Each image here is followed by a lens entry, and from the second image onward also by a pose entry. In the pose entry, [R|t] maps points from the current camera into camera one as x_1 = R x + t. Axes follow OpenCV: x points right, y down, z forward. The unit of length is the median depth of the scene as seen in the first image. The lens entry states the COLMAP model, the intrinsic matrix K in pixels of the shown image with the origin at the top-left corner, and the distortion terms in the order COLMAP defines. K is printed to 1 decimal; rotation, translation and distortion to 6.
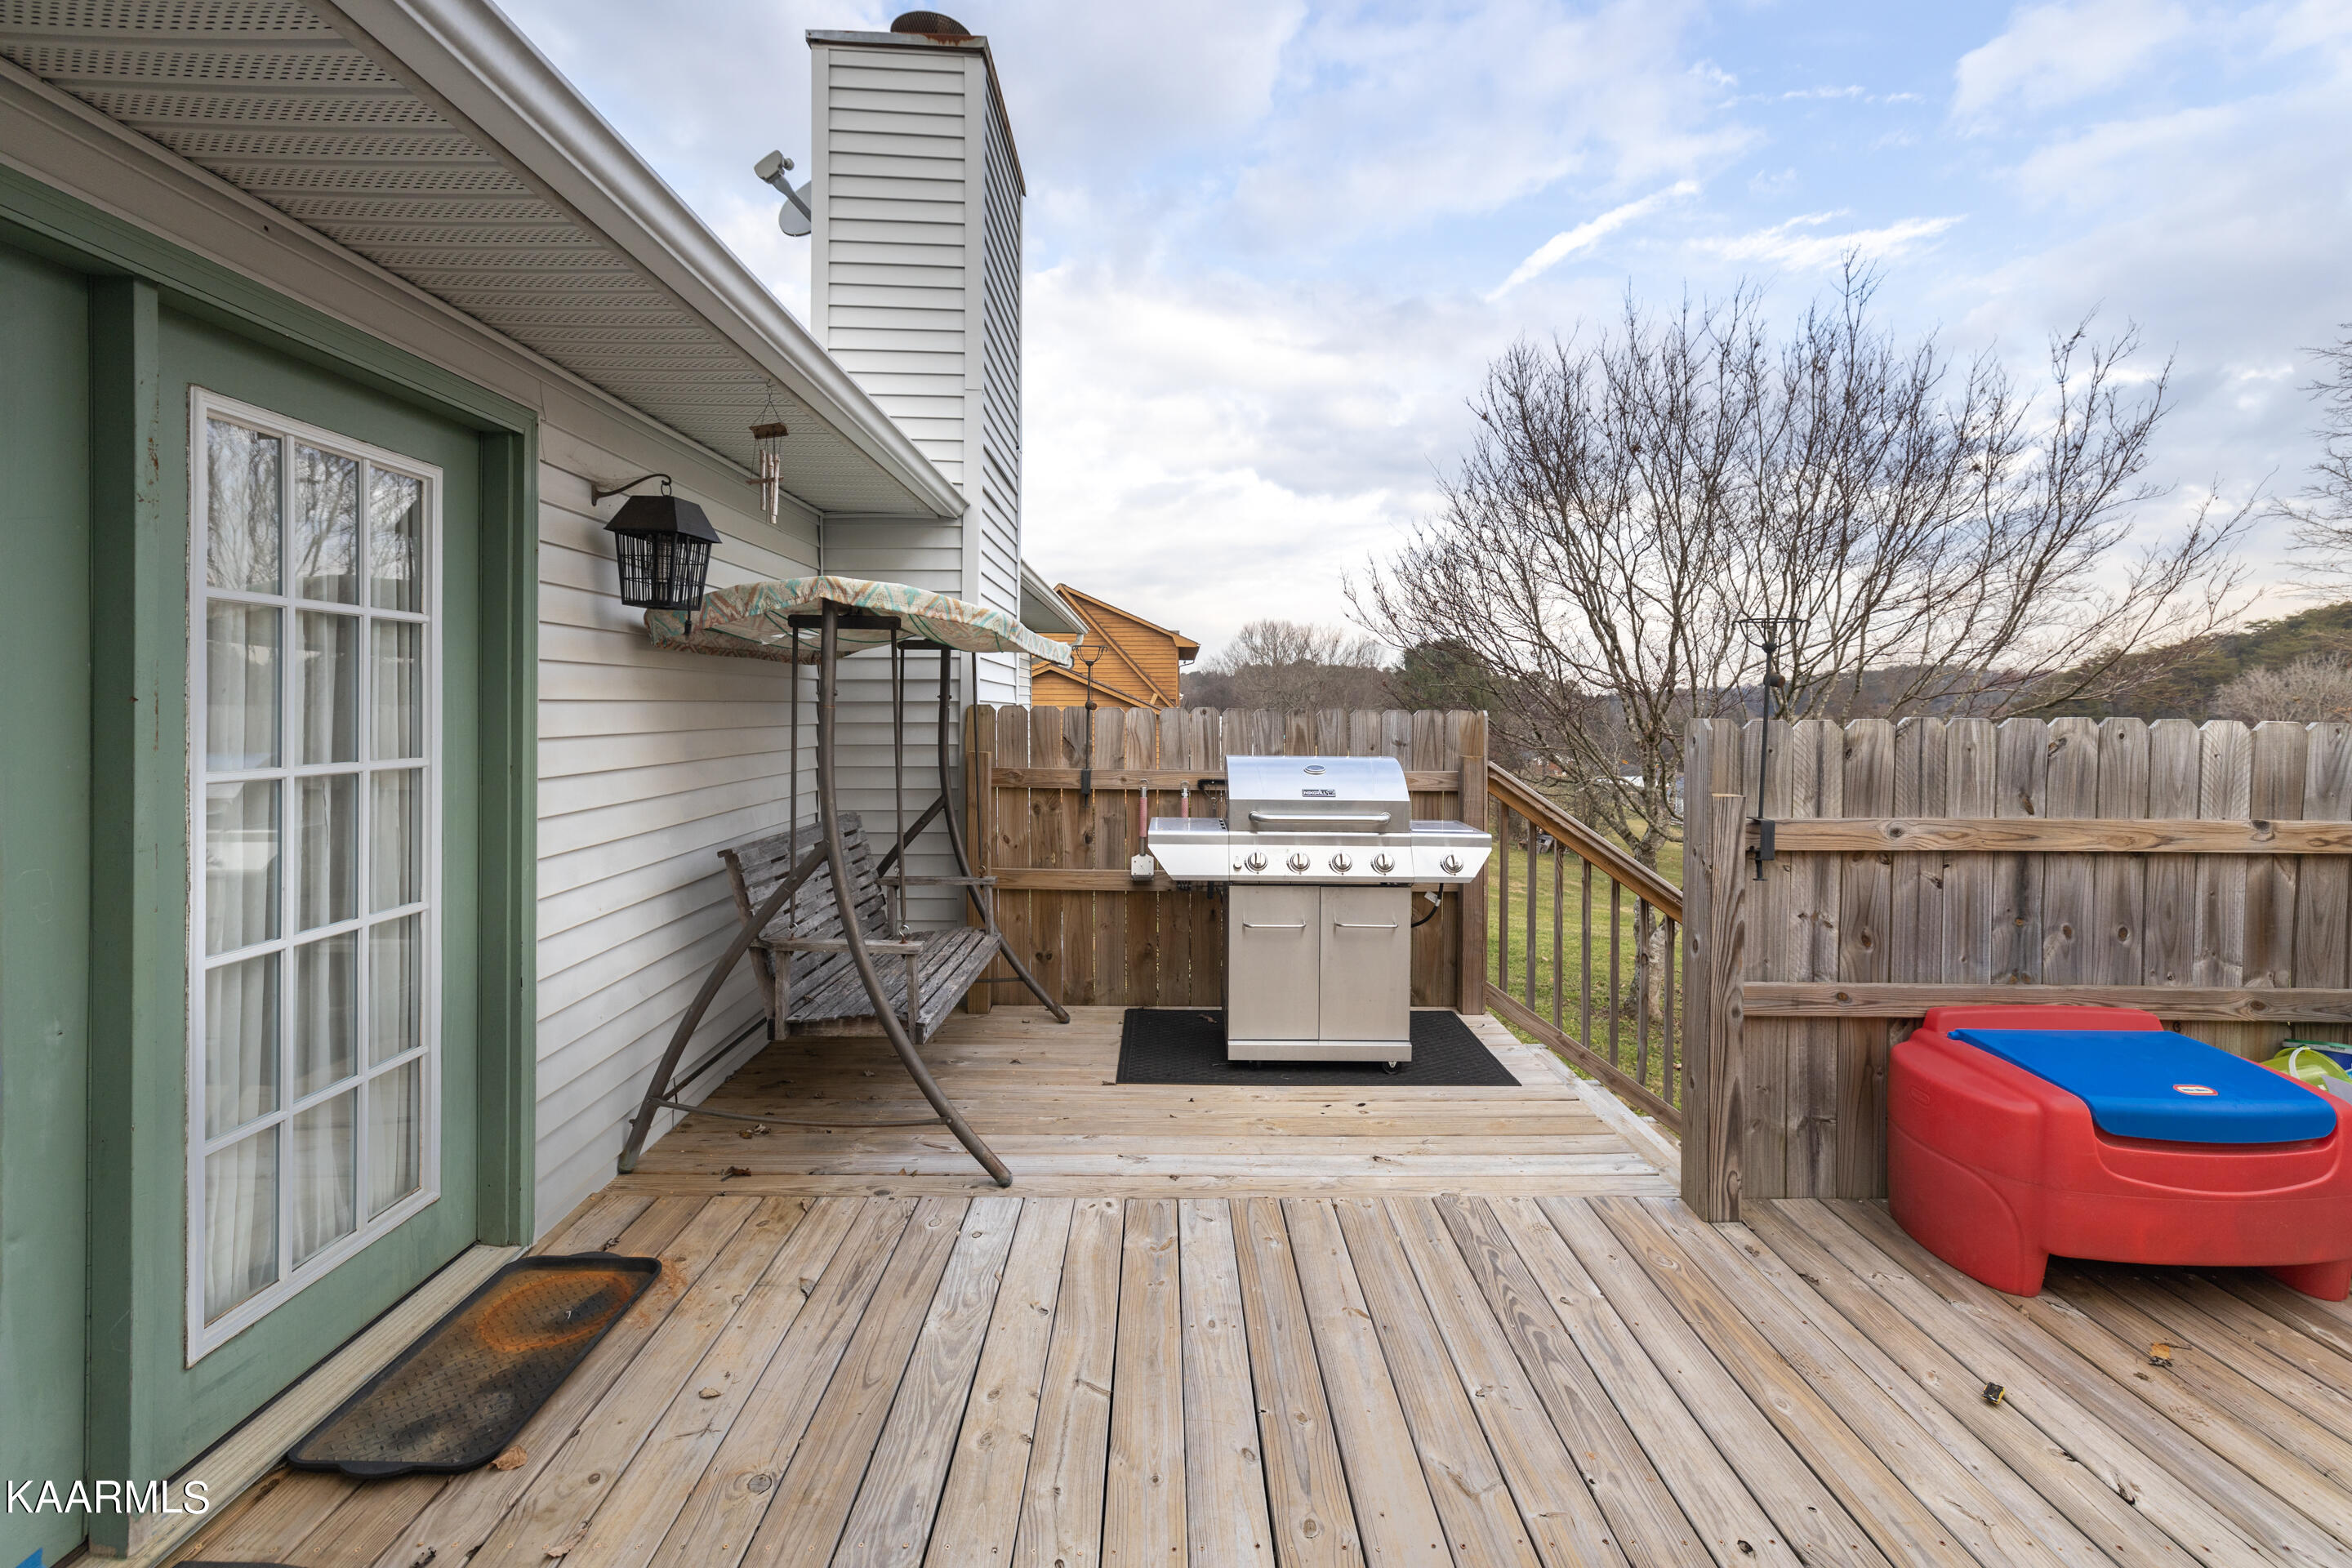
lens RADIAL K [[1020.7, 0, 1166.6], [0, 1020.7, 711.2], [0, 0, 1]] dist [0.000333, 0.003393]
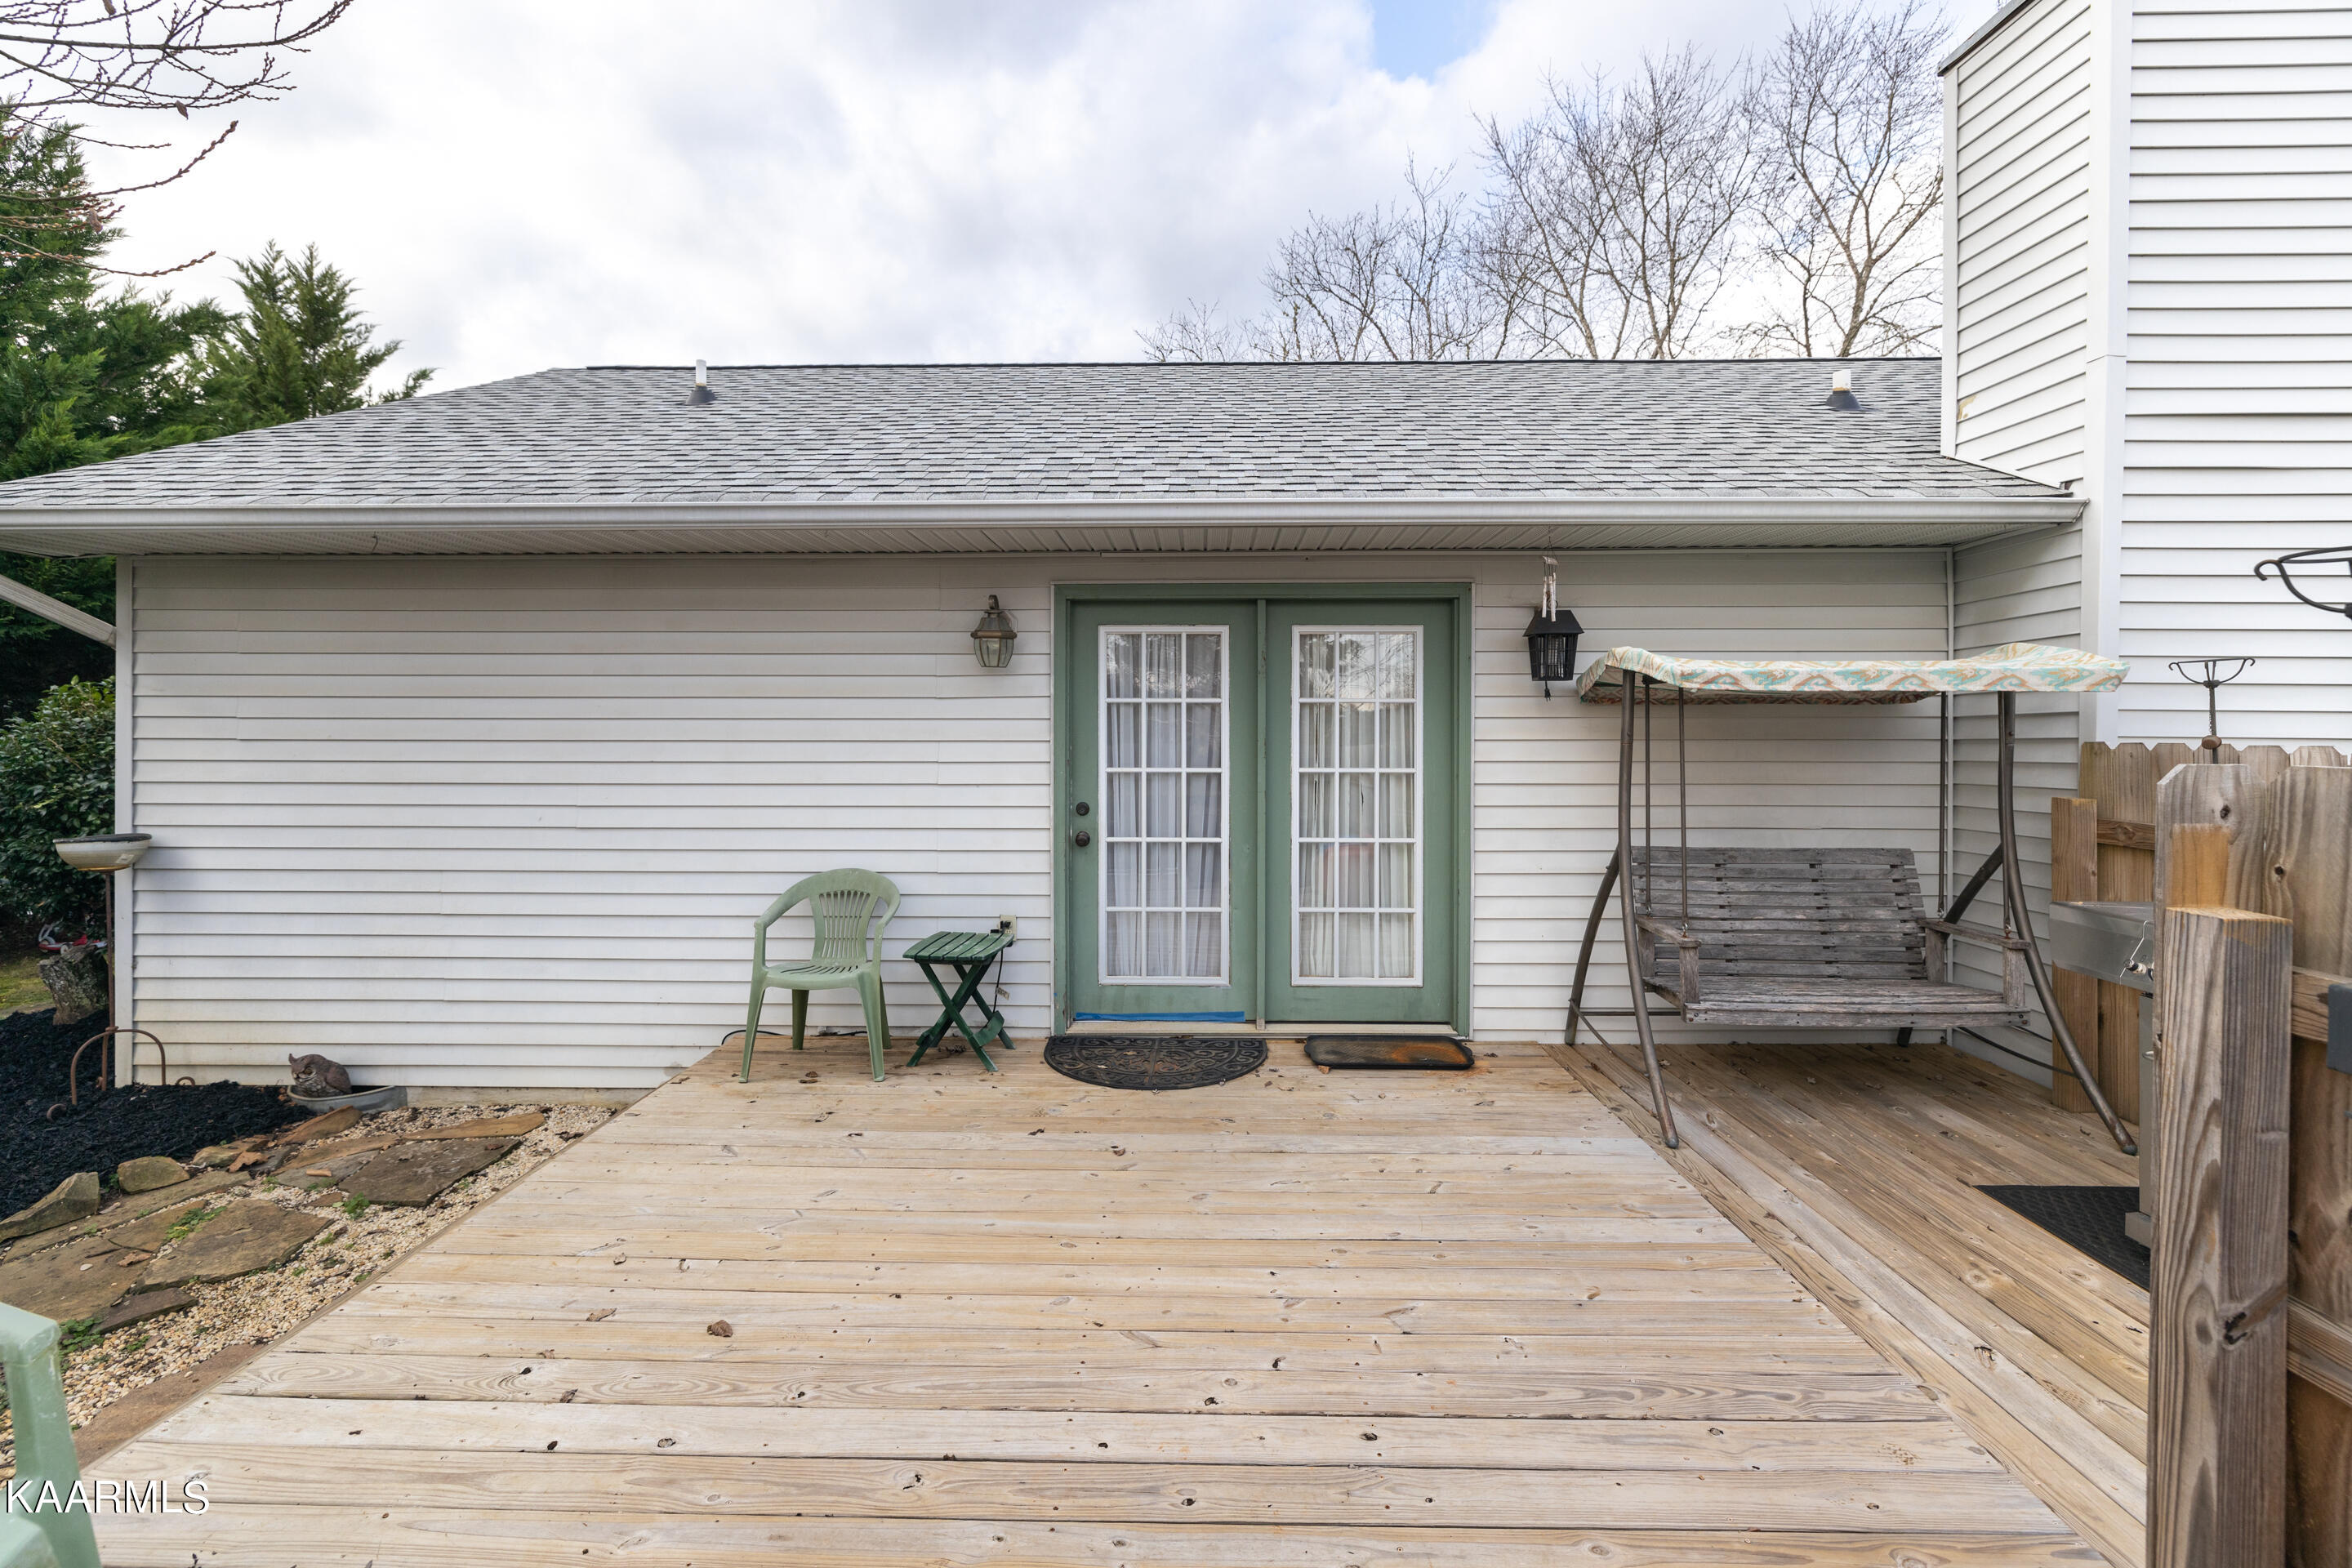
lens RADIAL K [[947.1, 0, 1176.0], [0, 947.1, 784.0], [0, 0, 1]] dist [-0.001702, -0.000260]
pose [[-0.021669, 0.040076, -0.998962, 0.831551], [-0.006910, 0.999166, 0.040234, 0.002899], [0.999741, 0.007775, -0.021374, 0.397174]]
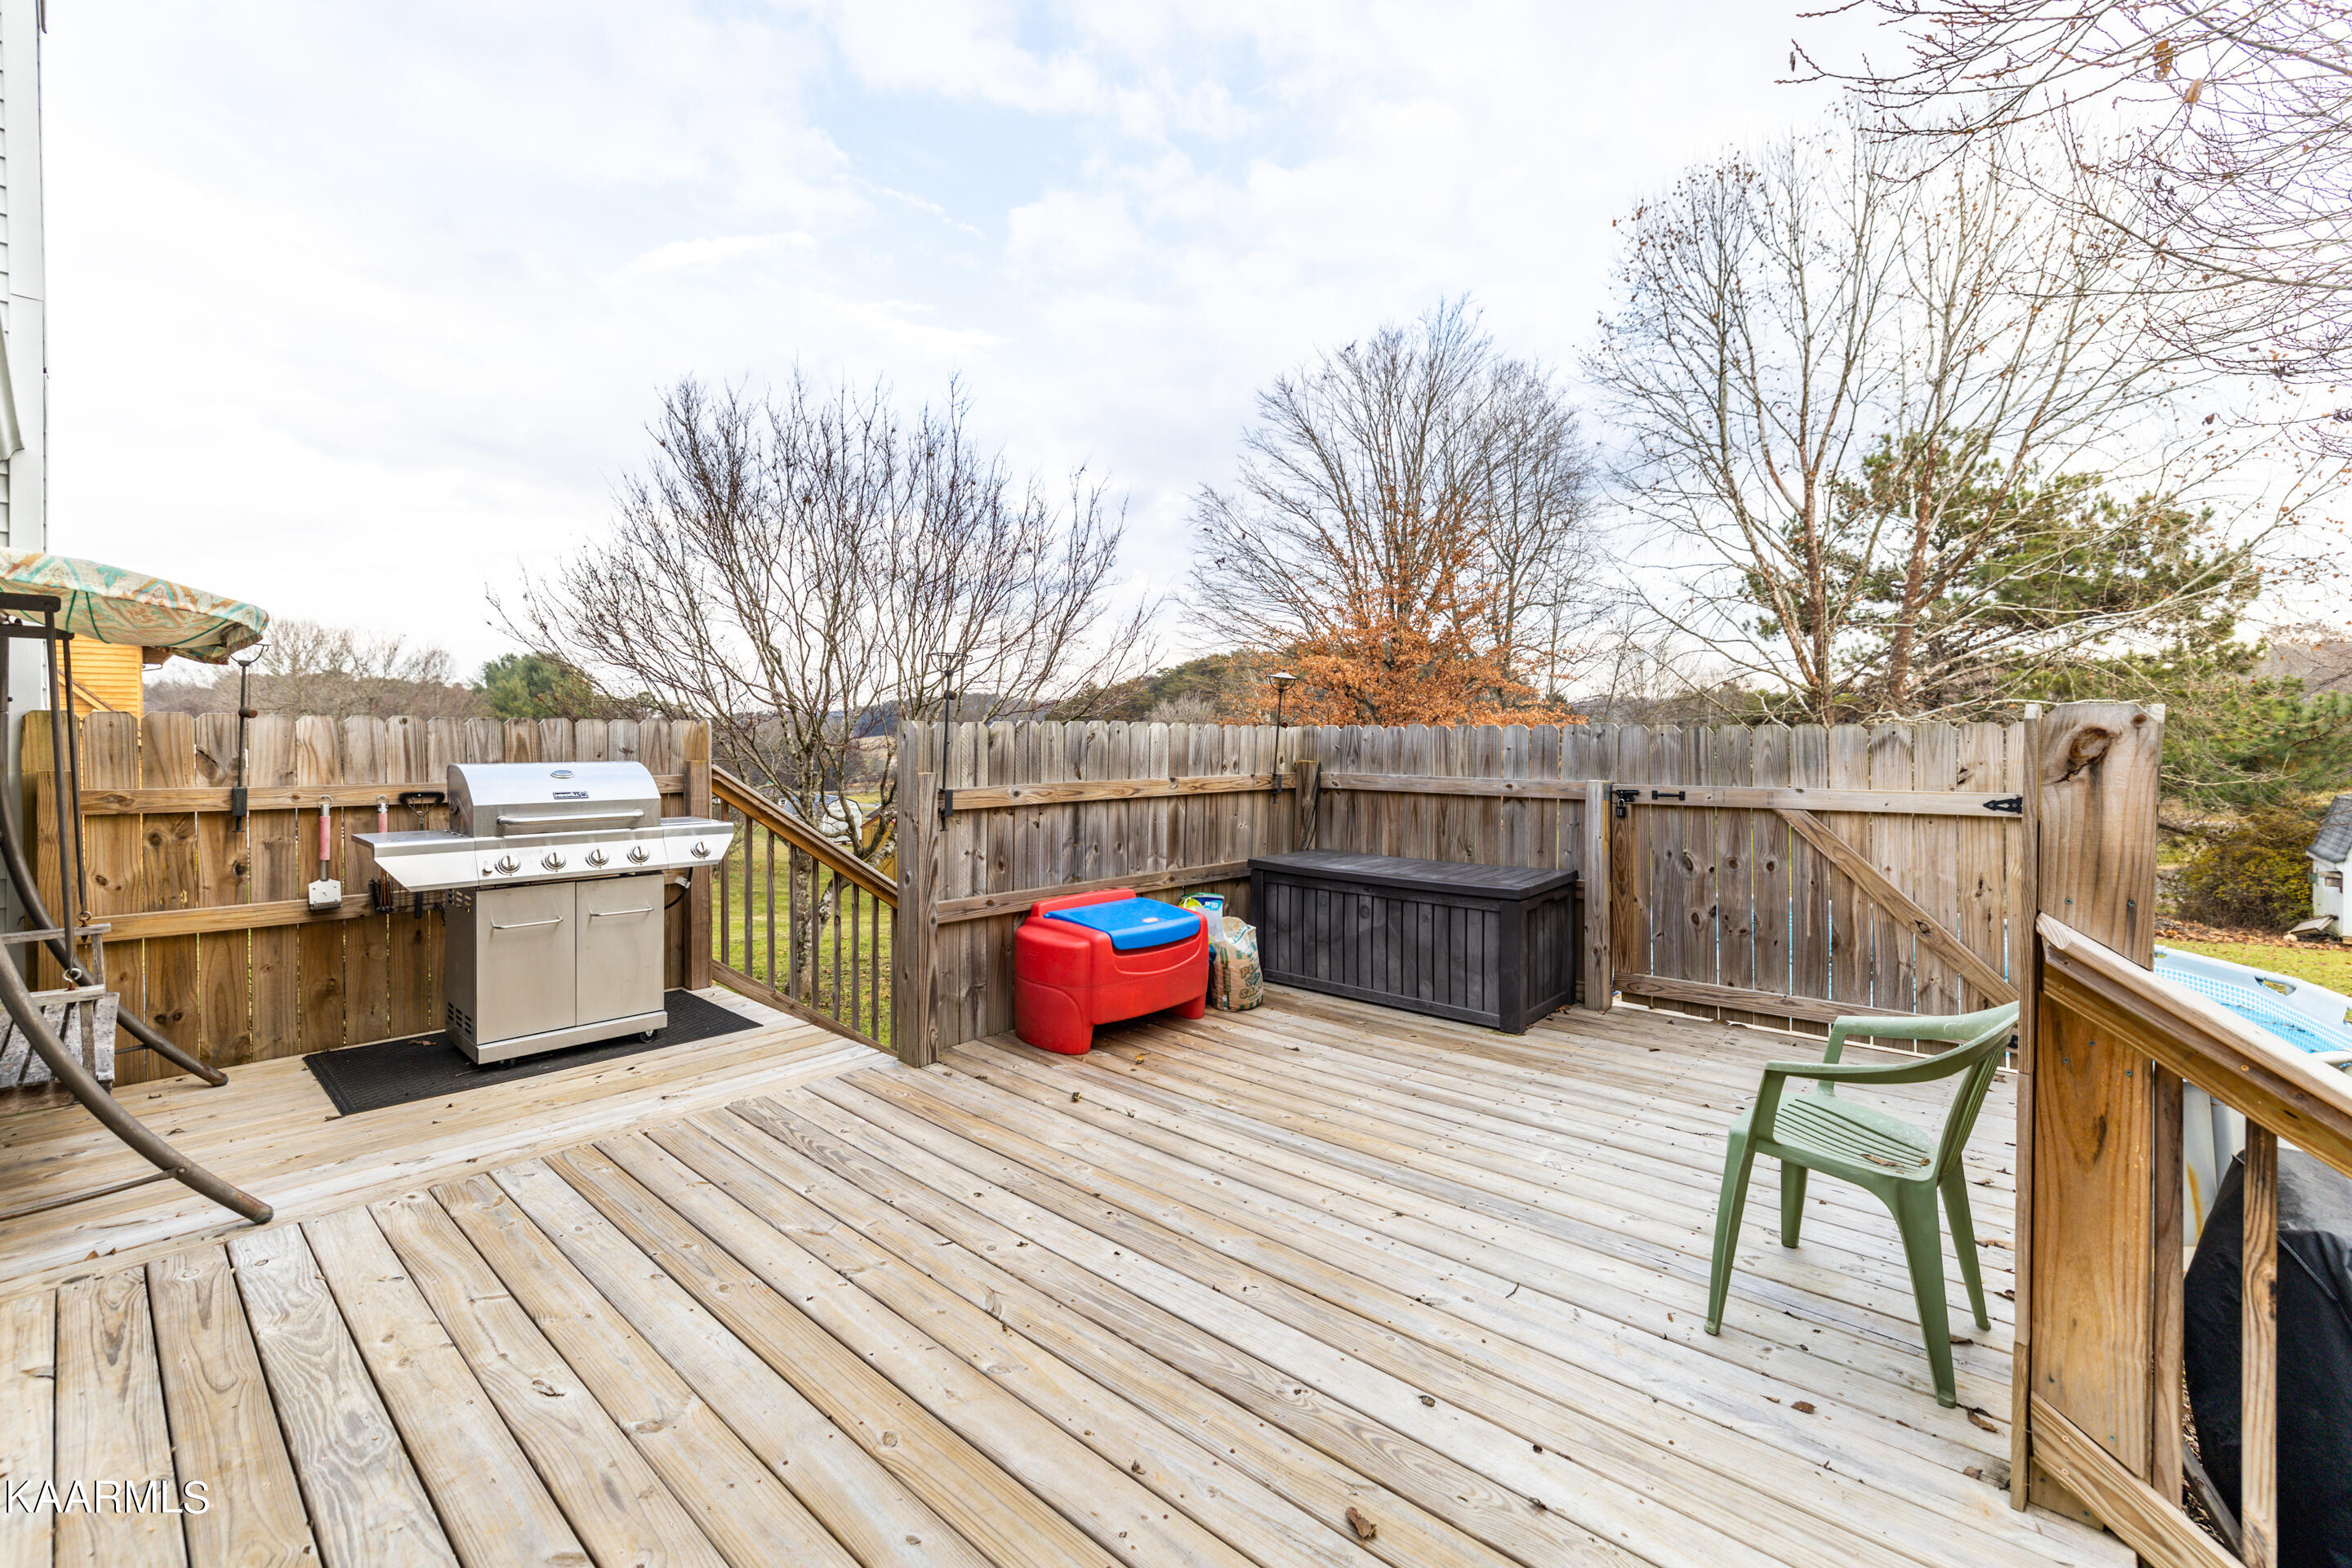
lens RADIAL K [[1042.5, 0, 1167.2], [0, 1042.5, 742.8], [0, 0, 1]] dist [-0.000329, 0.000156]
pose [[0.681304, -0.013332, 0.731879, -0.249507], [0.007241, 0.999908, 0.011473, 0.020270], [-0.731965, -0.002517, 0.681338, -0.215808]]
